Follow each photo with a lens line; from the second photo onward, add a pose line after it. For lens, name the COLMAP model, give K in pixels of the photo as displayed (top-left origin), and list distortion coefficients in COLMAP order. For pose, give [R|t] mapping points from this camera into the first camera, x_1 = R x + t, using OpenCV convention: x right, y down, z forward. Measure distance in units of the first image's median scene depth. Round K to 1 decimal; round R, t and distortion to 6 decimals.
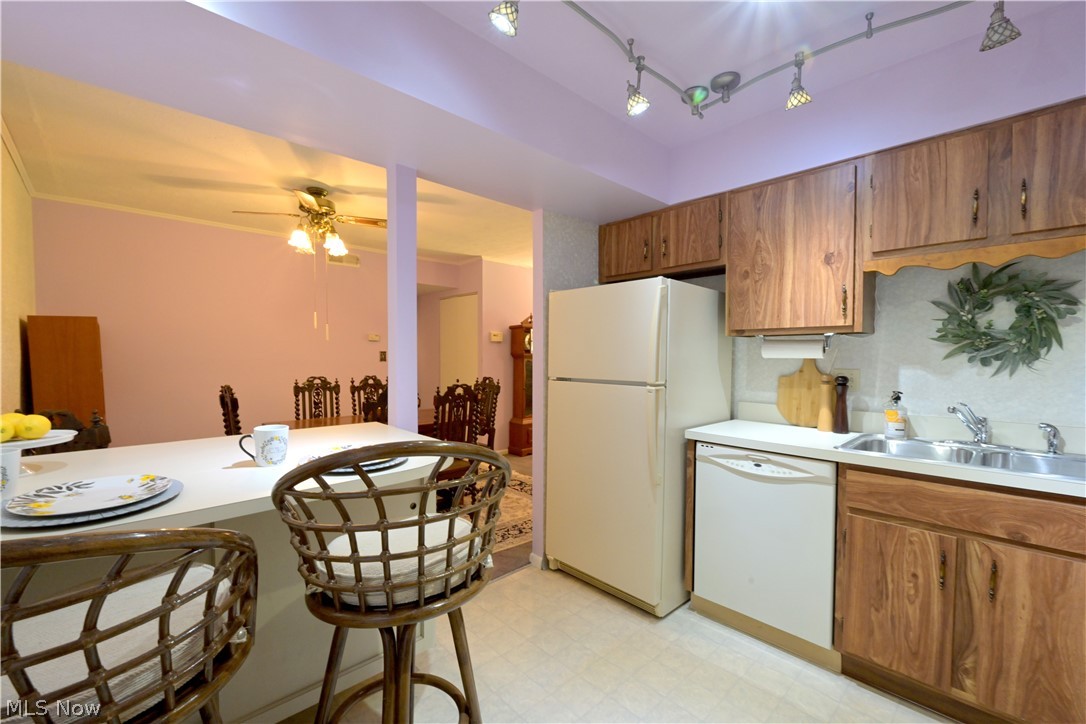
lens RADIAL K [[451.5, 0, 545.7], [0, 451.5, 366.2], [0, 0, 1]] dist [0.000339, 0.000076]
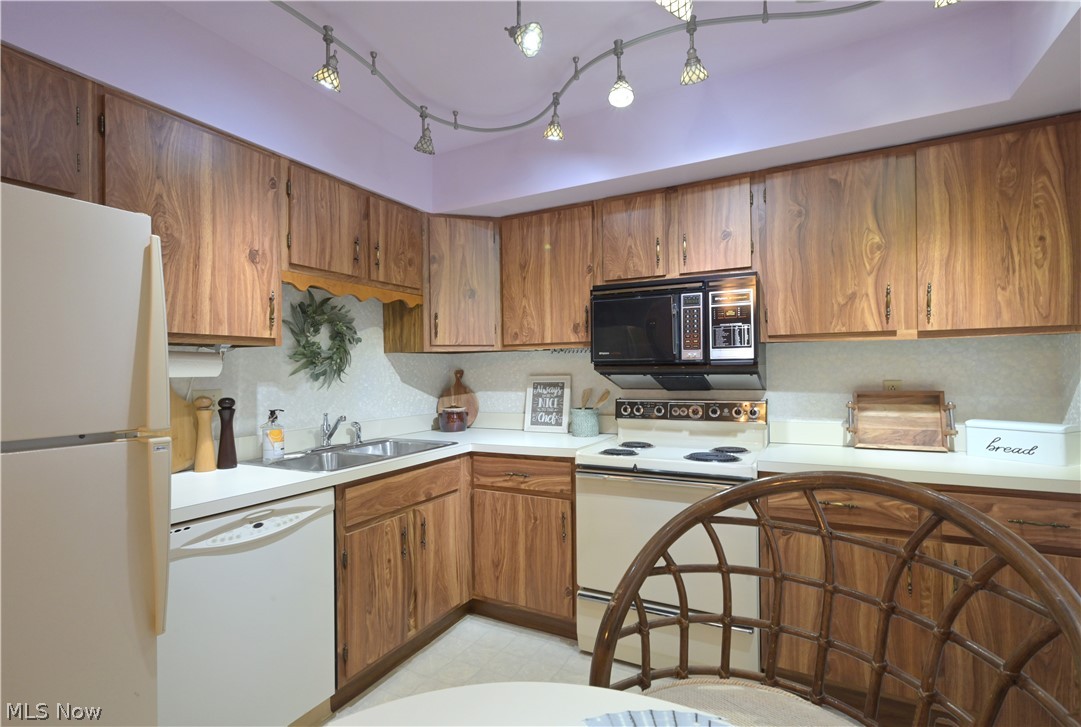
lens RADIAL K [[526.6, 0, 541.7], [0, 526.6, 363.7], [0, 0, 1]] dist [0.002903, 0.000153]
pose [[-0.334836, 0.014809, 0.942160, -0.463101], [0.035852, 0.999353, -0.002966, -0.018198], [-0.941594, 0.032786, -0.335150, 0.832047]]
